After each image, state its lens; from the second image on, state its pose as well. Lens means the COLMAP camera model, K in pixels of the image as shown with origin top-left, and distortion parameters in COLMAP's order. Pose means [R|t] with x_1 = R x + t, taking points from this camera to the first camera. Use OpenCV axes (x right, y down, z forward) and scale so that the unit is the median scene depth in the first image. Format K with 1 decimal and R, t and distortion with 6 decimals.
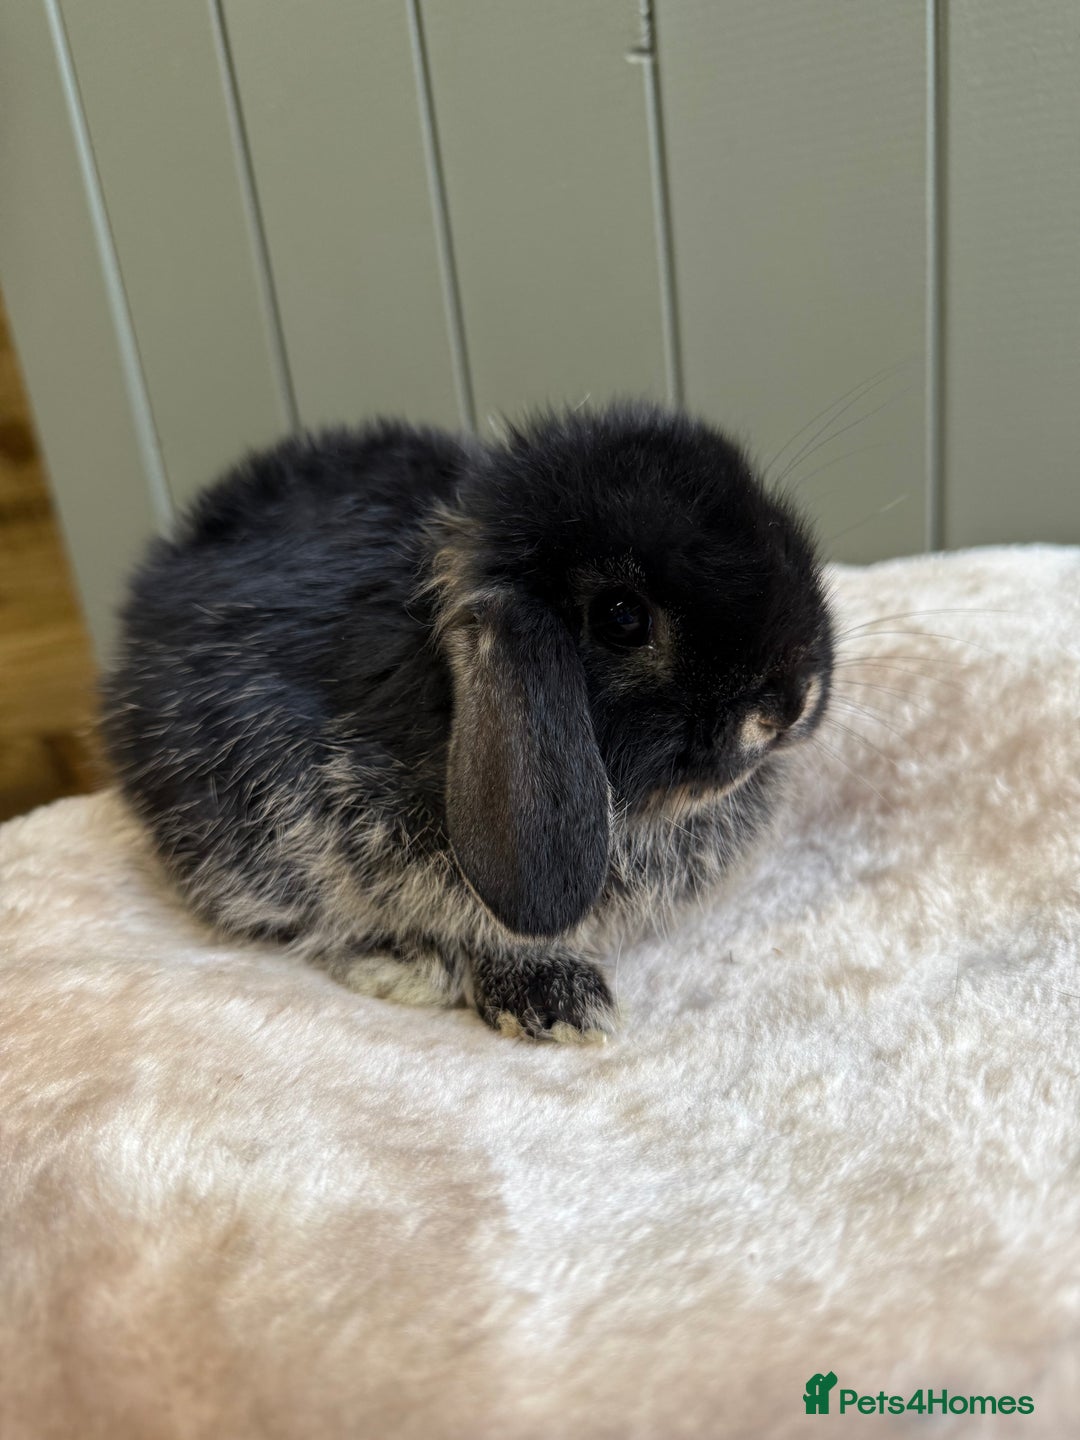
lens RADIAL K [[1076.0, 0, 540.0], [0, 1076.0, 720.0], [0, 0, 1]] dist [-0.032569, -0.000150]
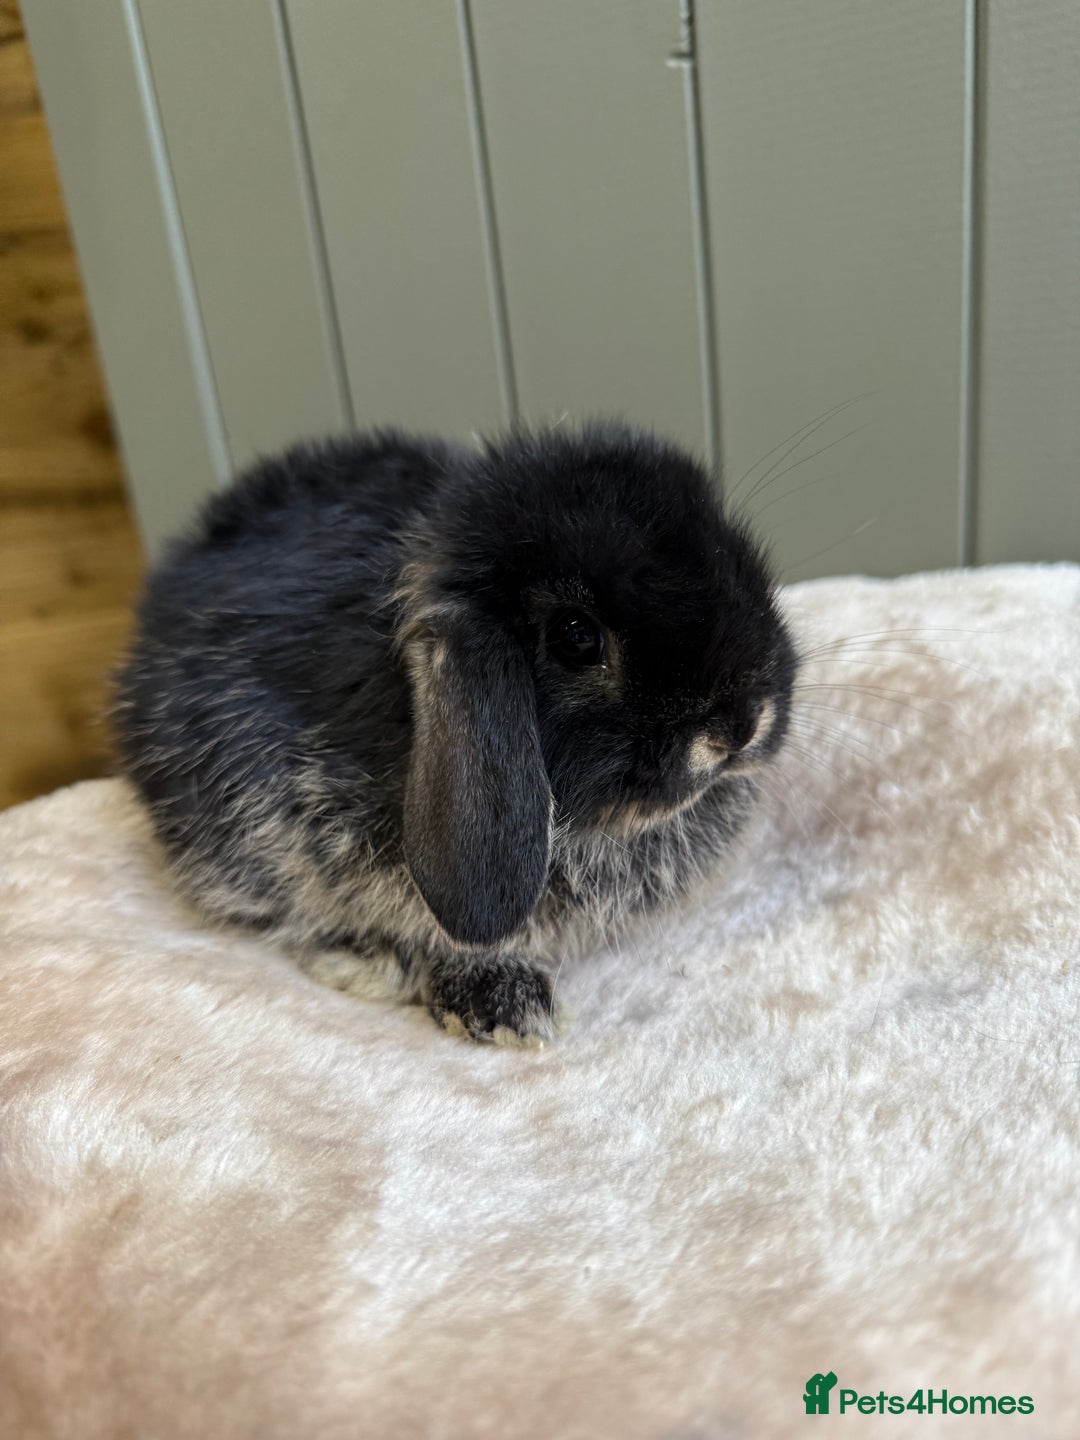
lens RADIAL K [[1076.0, 0, 540.0], [0, 1076.0, 720.0], [0, 0, 1]] dist [-0.032569, -0.000150]
pose [[0.994619, 0.039661, -0.095710, 0.143736], [-0.038105, 0.999111, 0.018031, -0.033035], [0.096340, -0.014287, 0.995246, -0.024103]]
